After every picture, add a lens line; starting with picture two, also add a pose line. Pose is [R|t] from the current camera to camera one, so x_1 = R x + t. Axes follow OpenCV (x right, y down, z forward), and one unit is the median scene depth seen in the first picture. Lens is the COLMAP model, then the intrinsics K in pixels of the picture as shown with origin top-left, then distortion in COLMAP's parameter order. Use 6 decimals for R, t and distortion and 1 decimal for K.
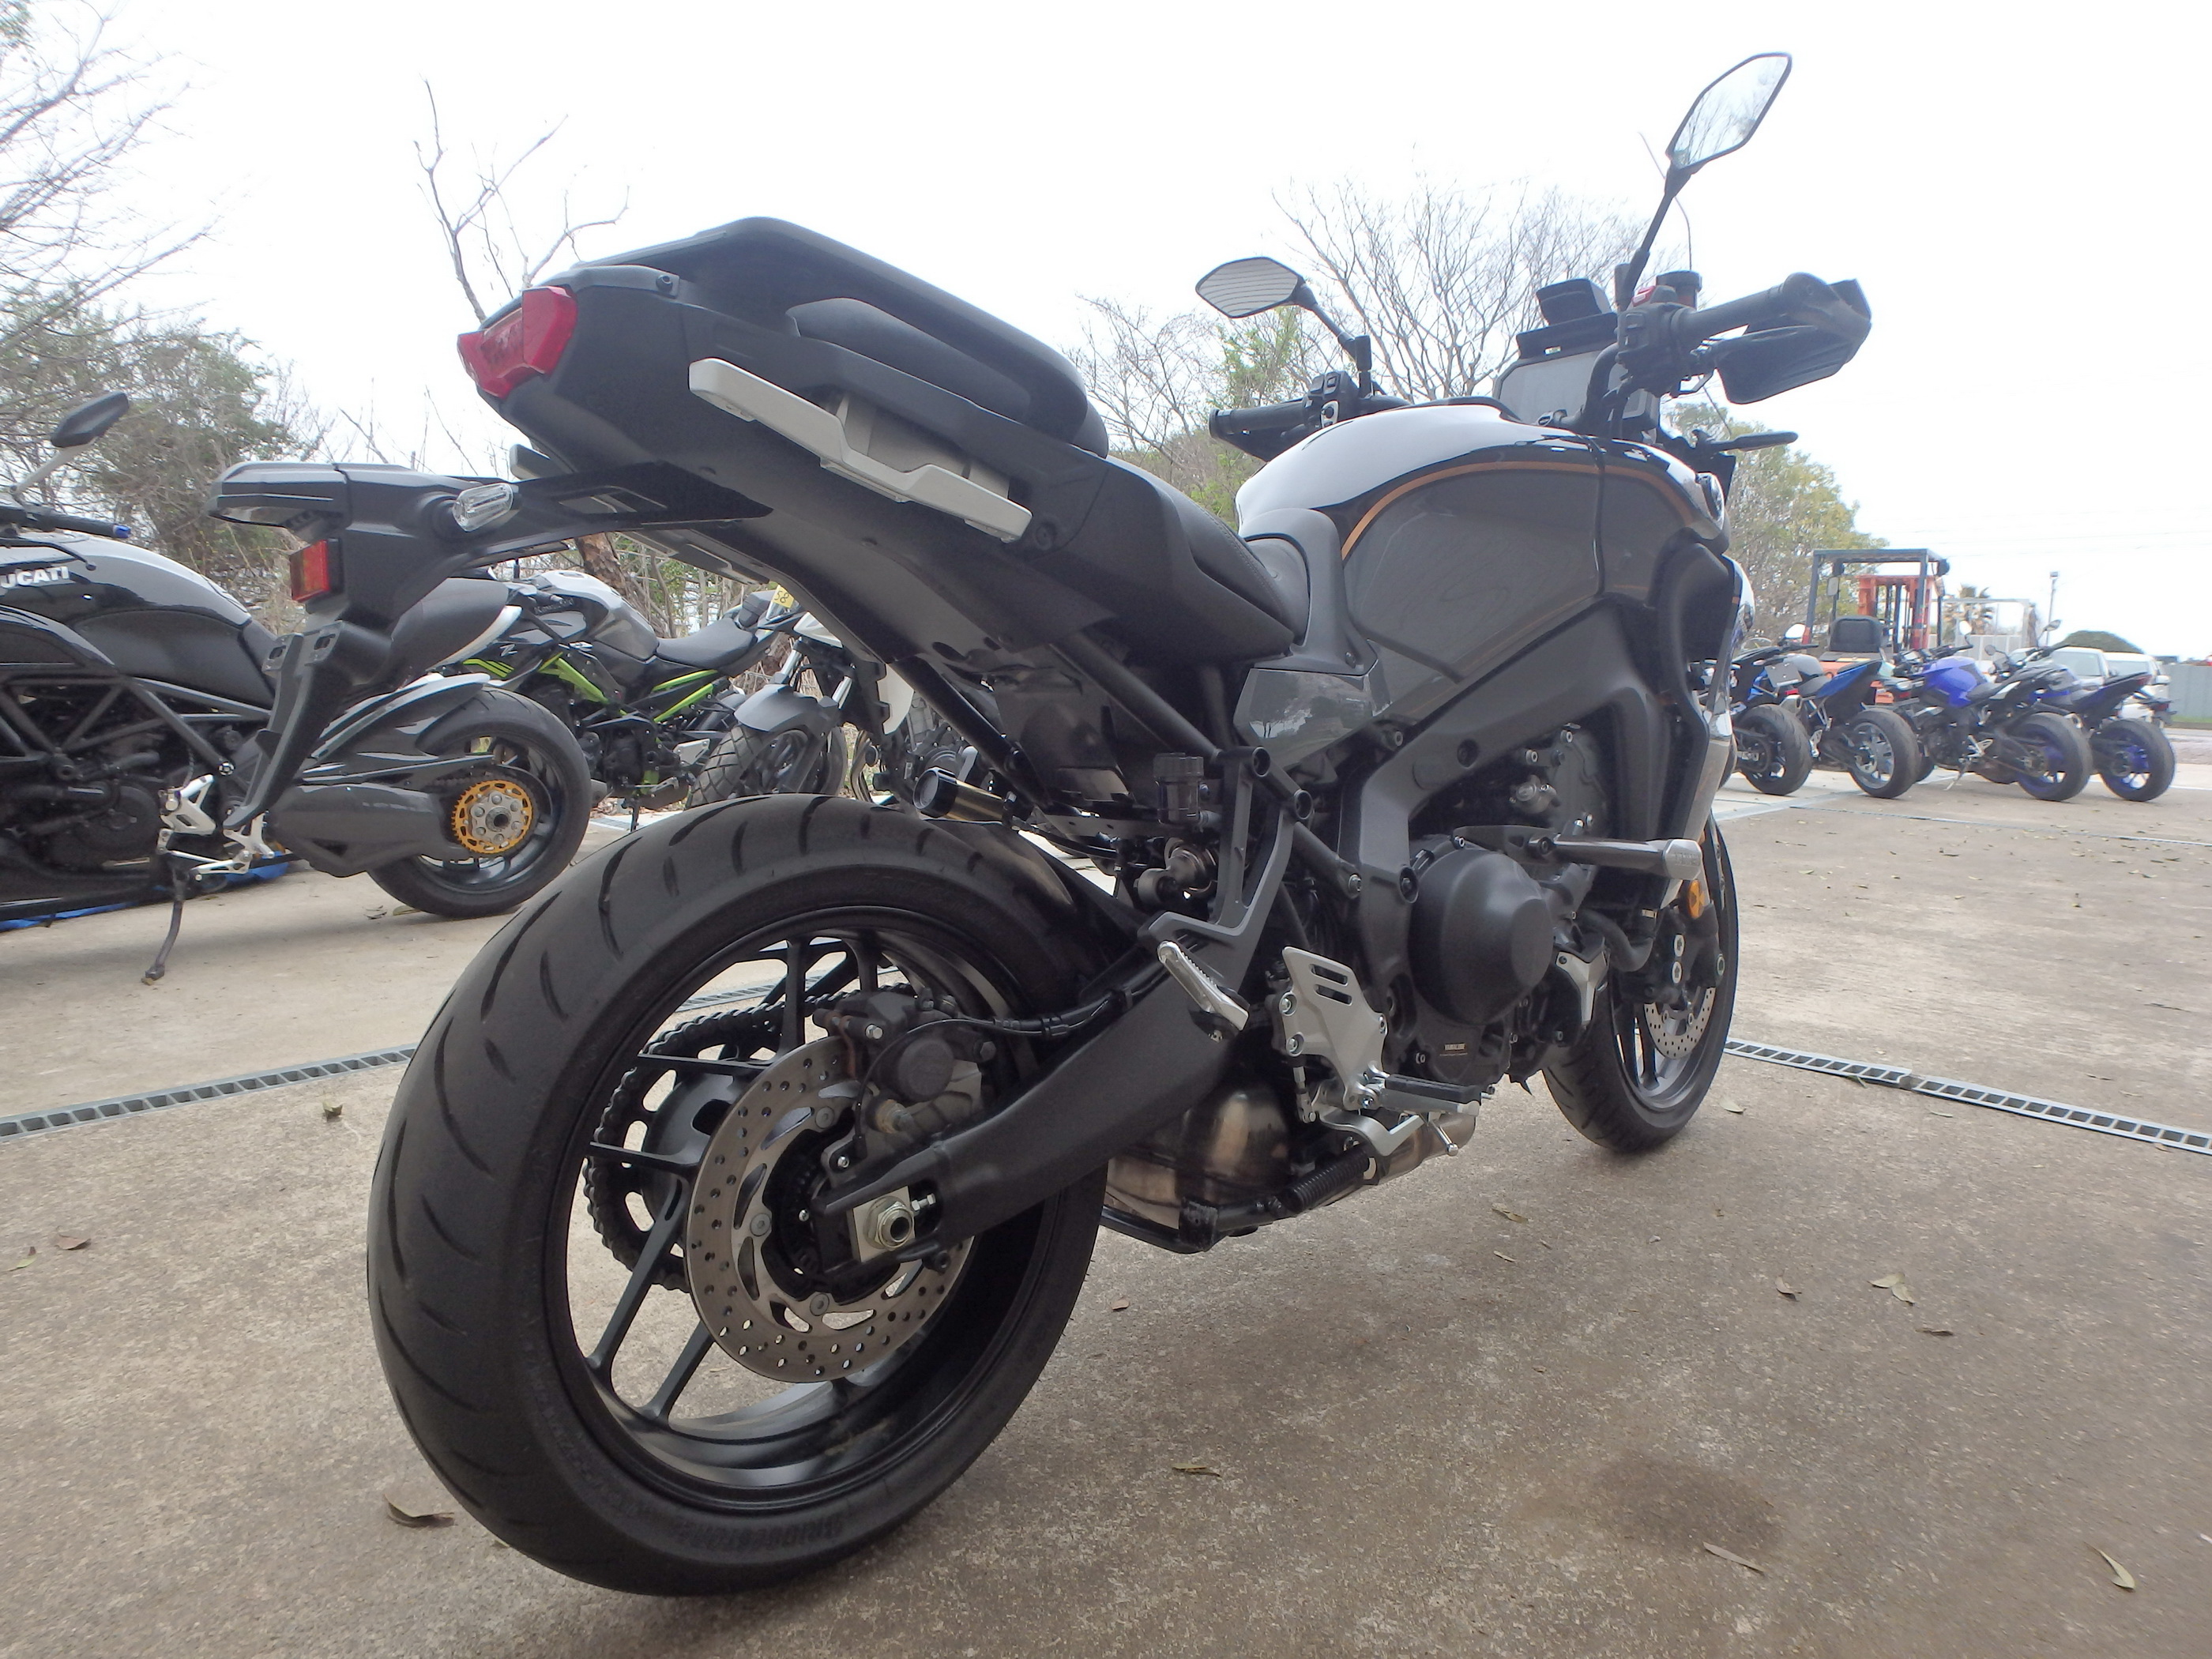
lens RADIAL K [[1370.8, 0, 1106.0], [0, 1370.8, 829.5], [0, 0, 1]] dist [-0.042429, 0.002454]
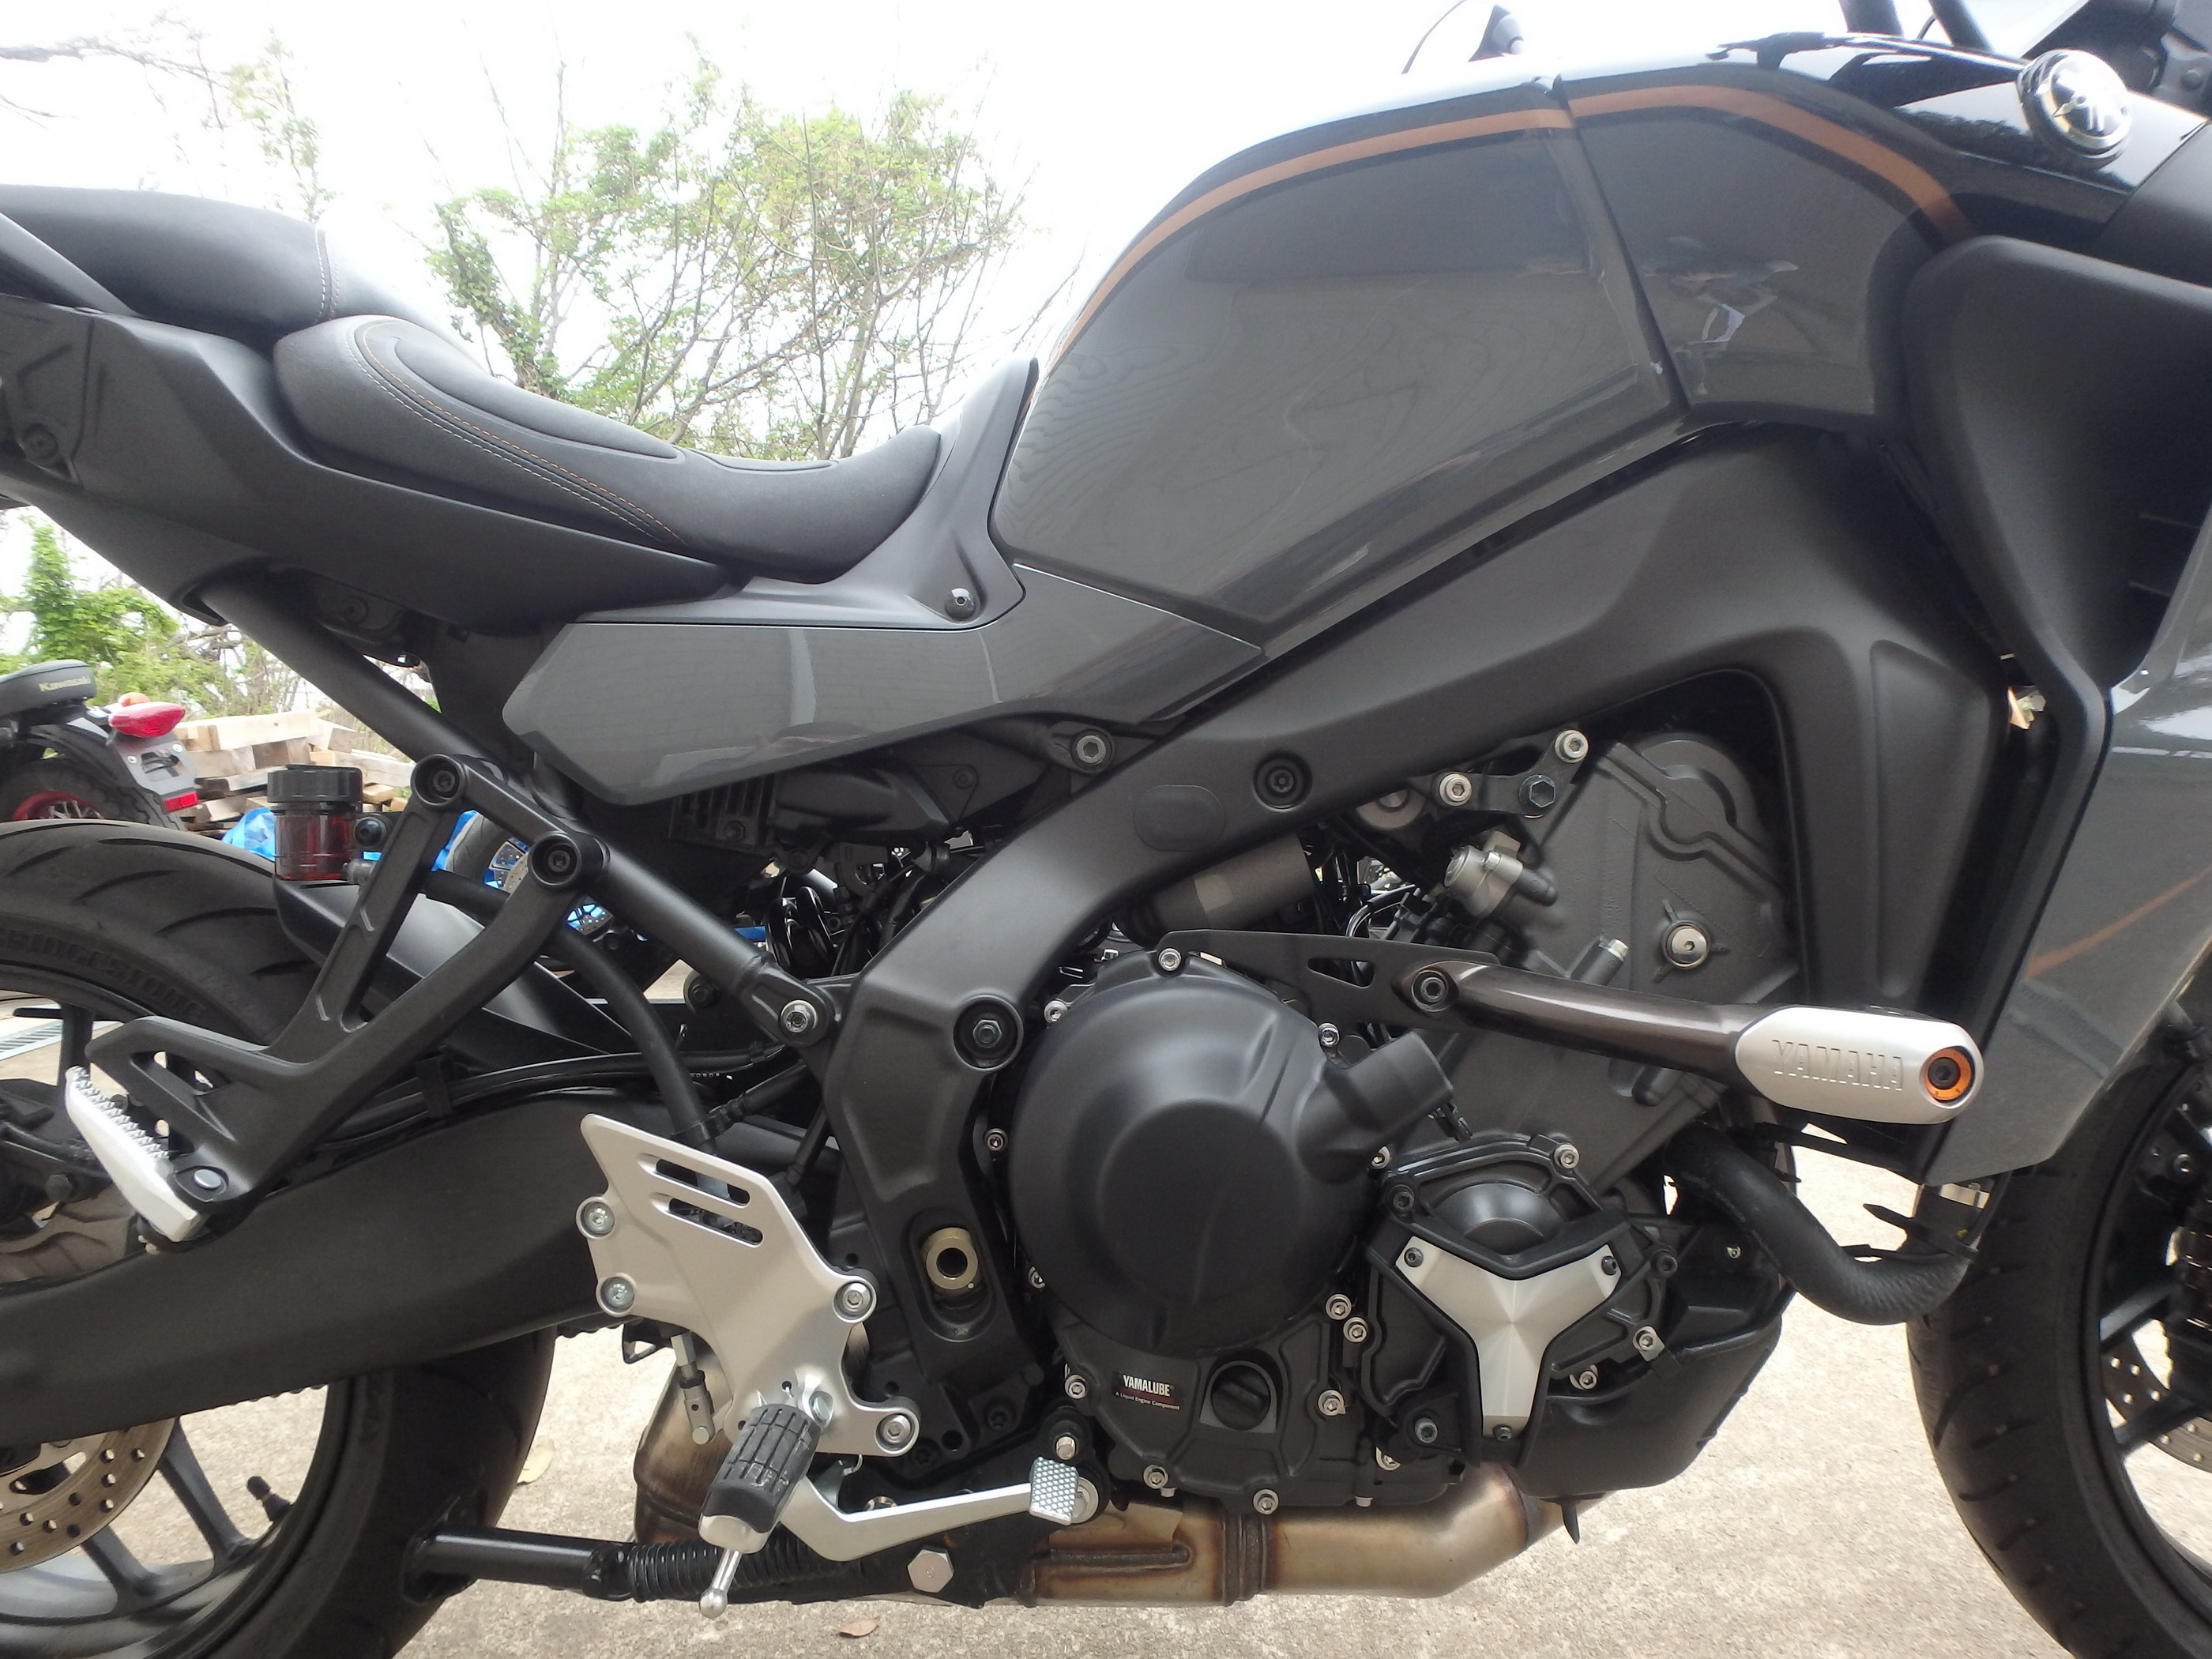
lens RADIAL K [[1370.8, 0, 1106.0], [0, 1370.8, 829.5], [0, 0, 1]] dist [-0.042429, 0.002454]
pose [[0.732589, 0.017720, -0.680441, 0.553878], [-0.047395, 0.998563, -0.025022, -0.023433], [0.679019, 0.050580, 0.732376, 0.612854]]
